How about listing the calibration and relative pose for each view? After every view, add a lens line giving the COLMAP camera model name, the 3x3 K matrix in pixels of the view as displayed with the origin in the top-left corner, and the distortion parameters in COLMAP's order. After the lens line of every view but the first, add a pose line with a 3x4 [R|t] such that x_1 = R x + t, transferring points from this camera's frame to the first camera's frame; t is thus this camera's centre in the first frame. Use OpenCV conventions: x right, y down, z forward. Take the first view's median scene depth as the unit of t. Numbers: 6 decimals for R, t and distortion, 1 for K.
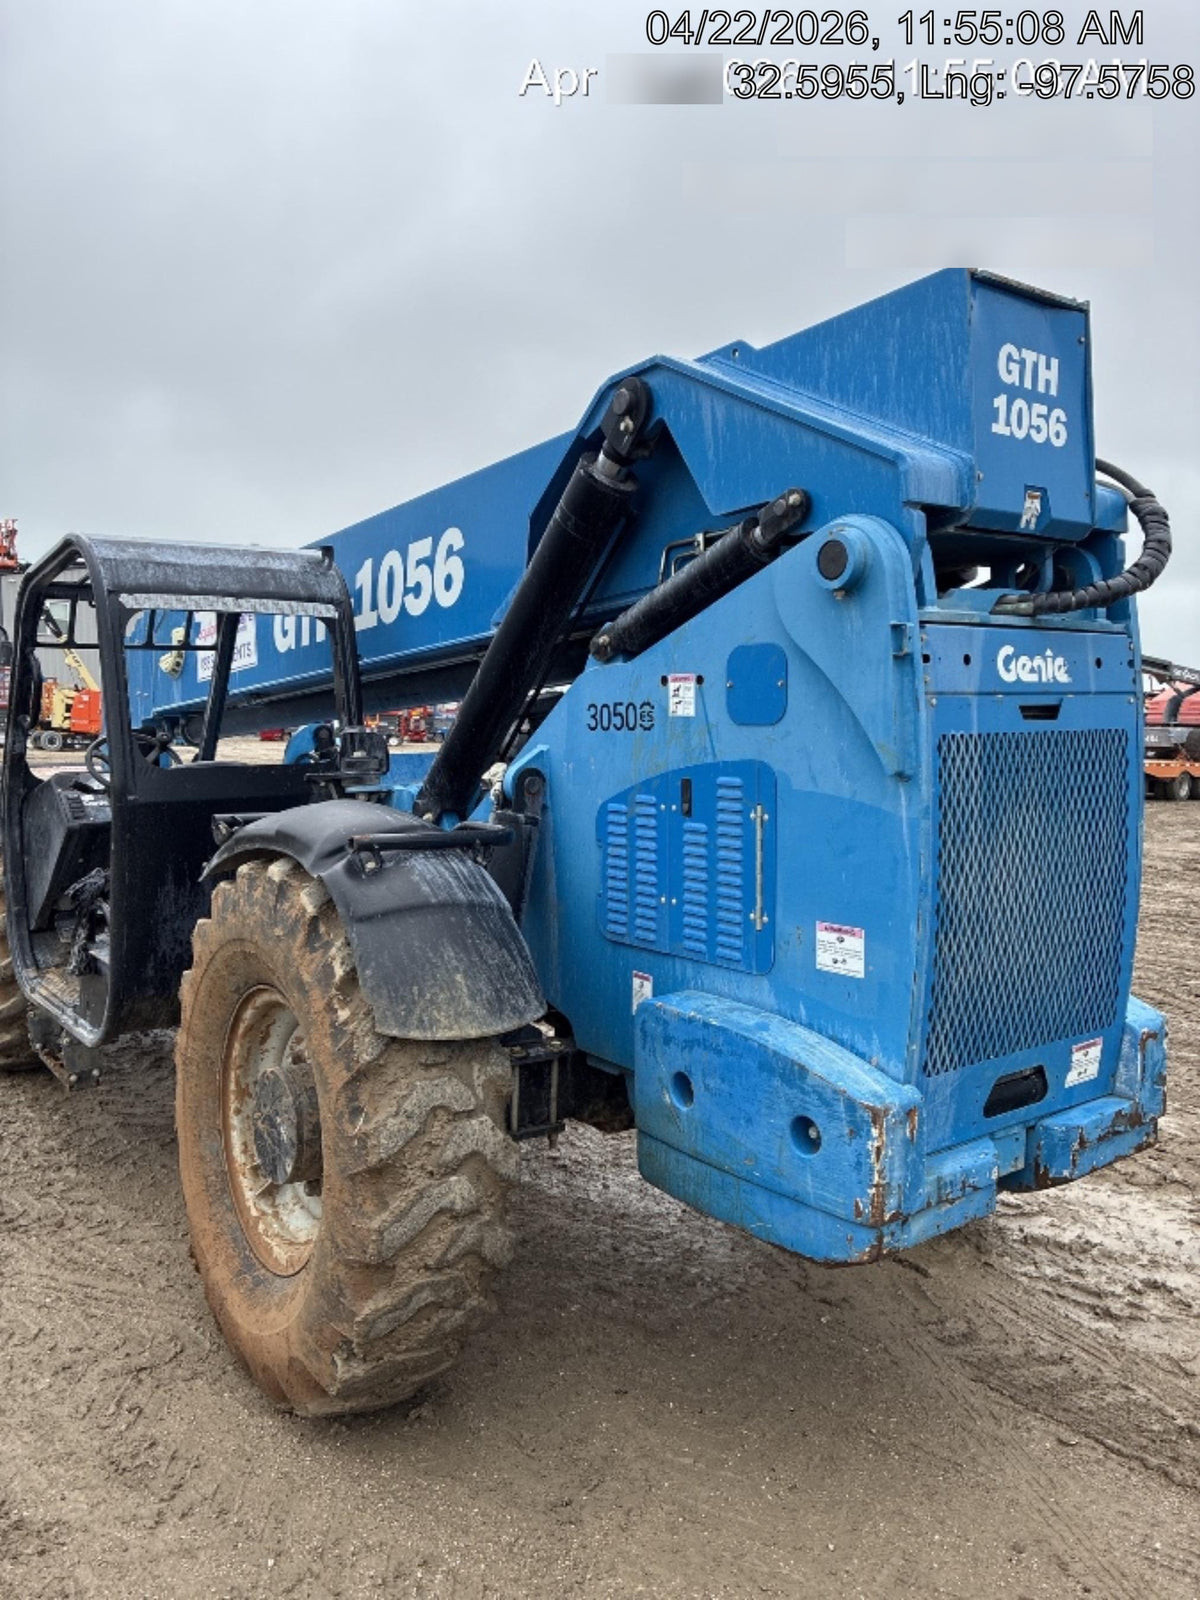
lens RADIAL K [[1170.5, 0, 560.0], [0, 1170.5, 796.2], [0, 0, 1]] dist [0.012125, 0.000932]
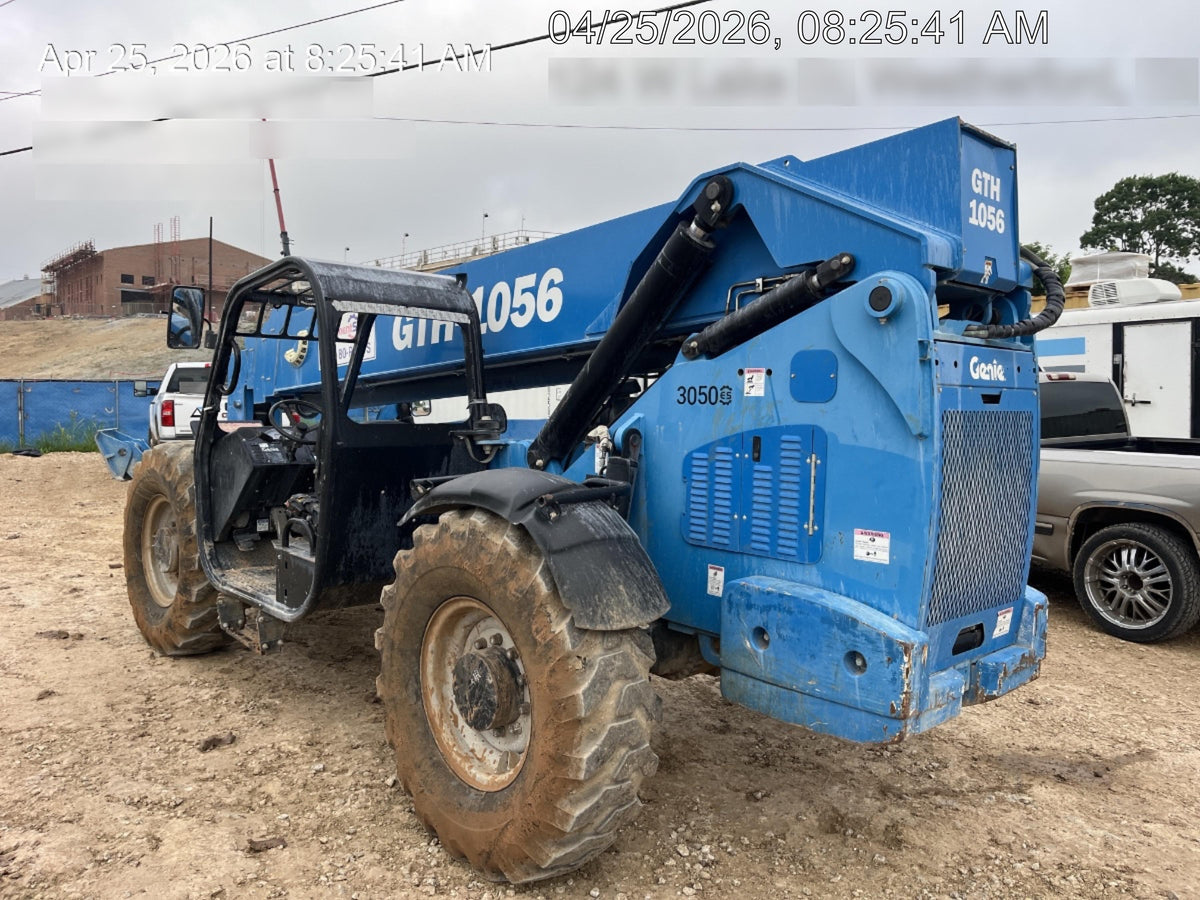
lens RADIAL K [[882.3, 0, 566.5], [0, 882.3, 447.8], [0, 0, 1]] dist [0.034157, -0.071627]
pose [[0.994886, 0.022966, 0.098355, -0.266581], [-0.021171, 0.999590, -0.019257, 0.028557], [-0.098757, 0.017076, 0.994965, -0.130361]]
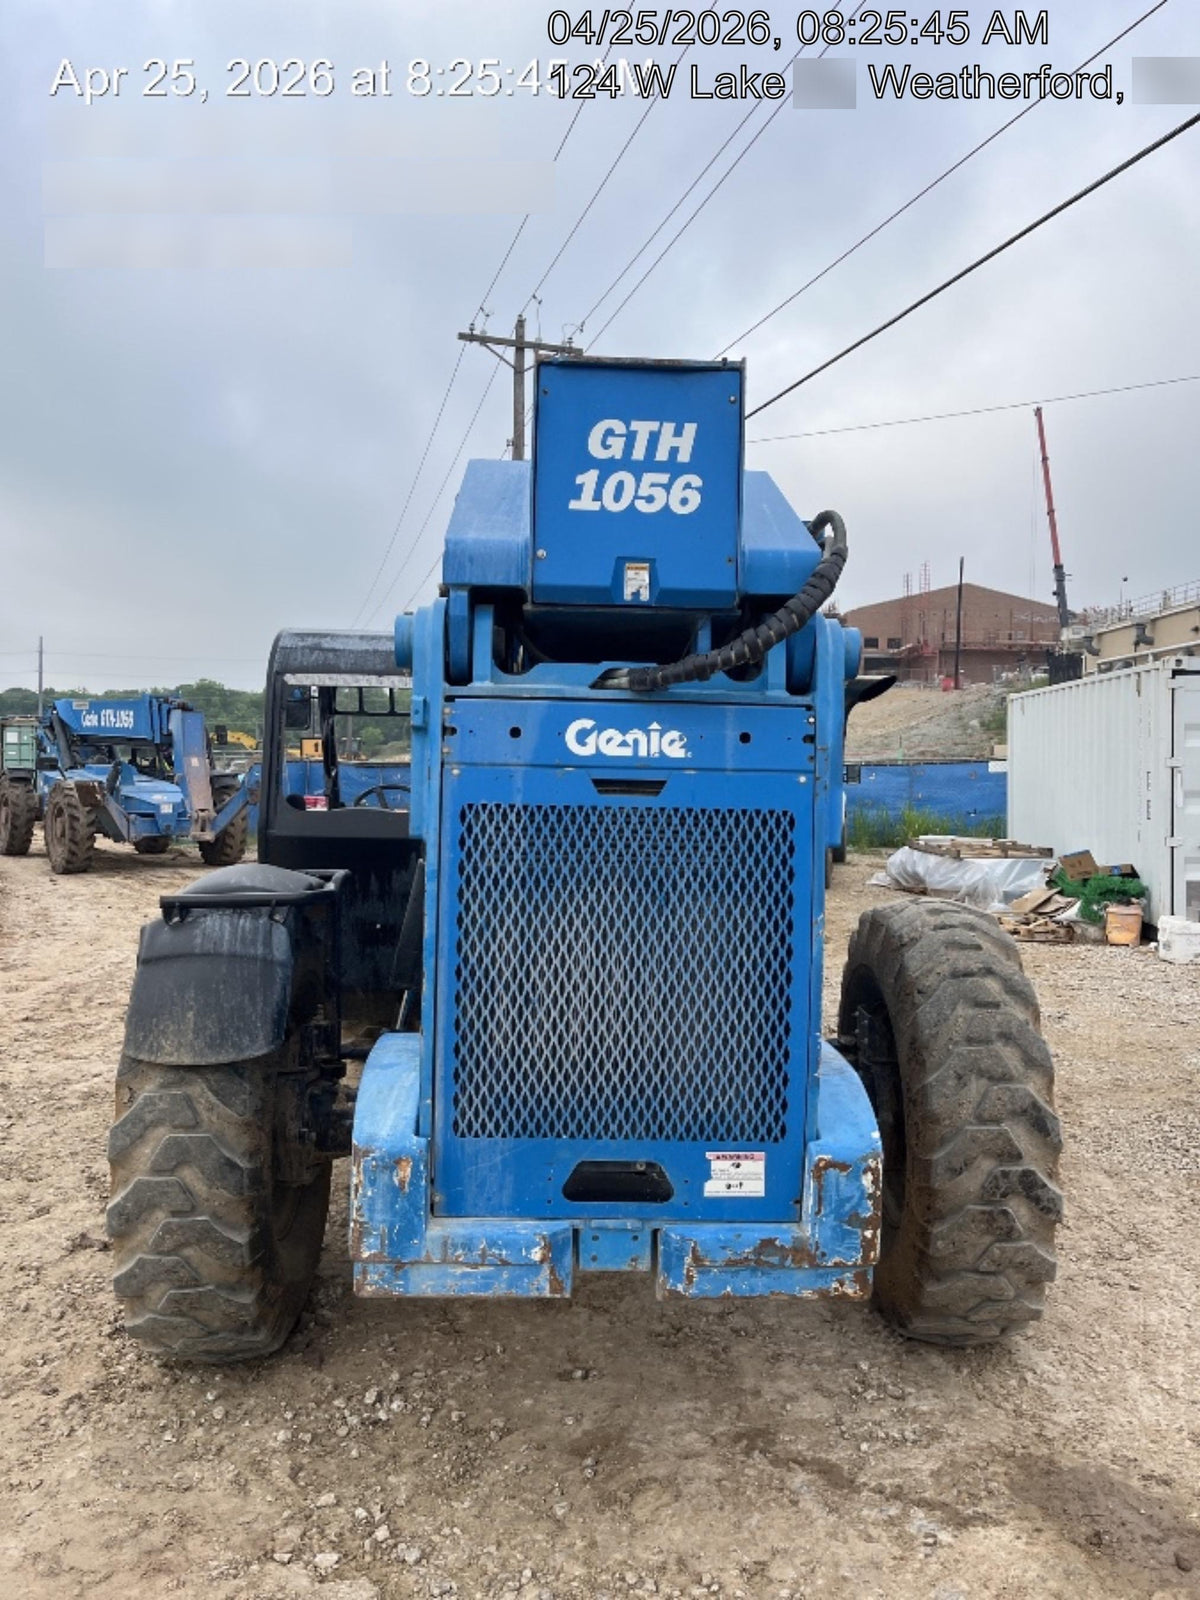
lens RADIAL K [[1176.4, 0, 630.8], [0, 1176.4, 793.1], [0, 0, 1]] dist [0.034157, -0.071627]
pose [[0.837886, 0.039869, -0.544387, 0.896581], [-0.072080, 0.996677, -0.037947, -0.028613], [0.541064, 0.071035, 0.837976, 0.177542]]
